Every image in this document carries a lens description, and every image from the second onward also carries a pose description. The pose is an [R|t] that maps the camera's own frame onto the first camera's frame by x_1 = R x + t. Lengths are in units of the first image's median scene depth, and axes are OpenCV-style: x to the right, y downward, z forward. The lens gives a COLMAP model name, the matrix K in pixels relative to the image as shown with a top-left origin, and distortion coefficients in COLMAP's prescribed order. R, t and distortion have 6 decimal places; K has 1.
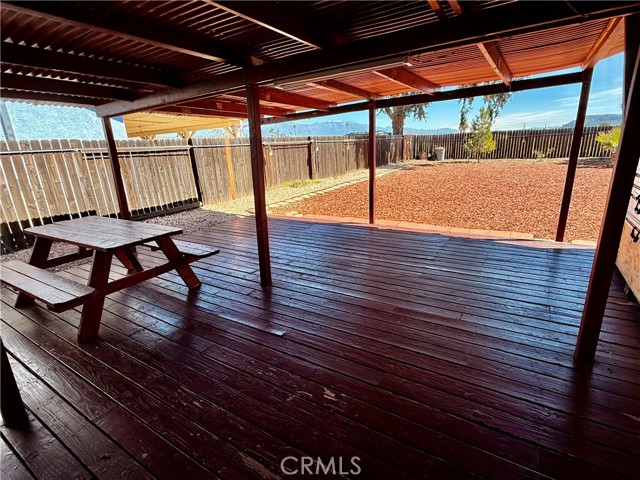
lens RADIAL K [[316.1, 0, 319.2], [0, 316.1, 240.8], [0, 0, 1]] dist [-0.001122, -0.000135]
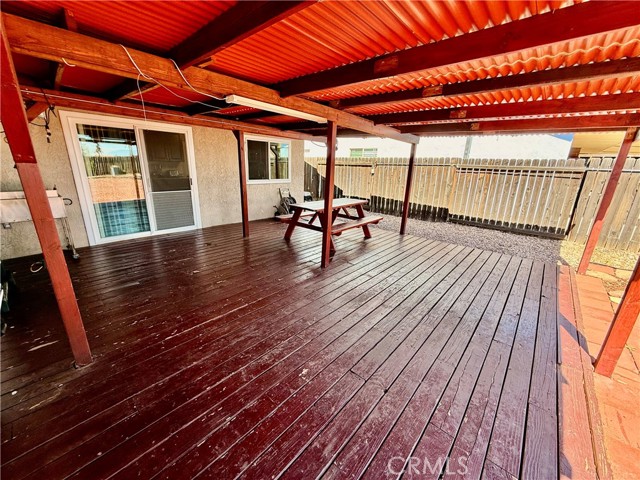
lens RADIAL K [[255.3, 0, 319.1], [0, 255.3, 239.7], [0, 0, 1]] dist [-0.000287, 0.000738]
pose [[-0.167290, 0.323026, -0.931487, 0.528542], [-0.305573, 0.881287, 0.360496, -0.227302], [0.937358, 0.344944, -0.048723, 0.622613]]
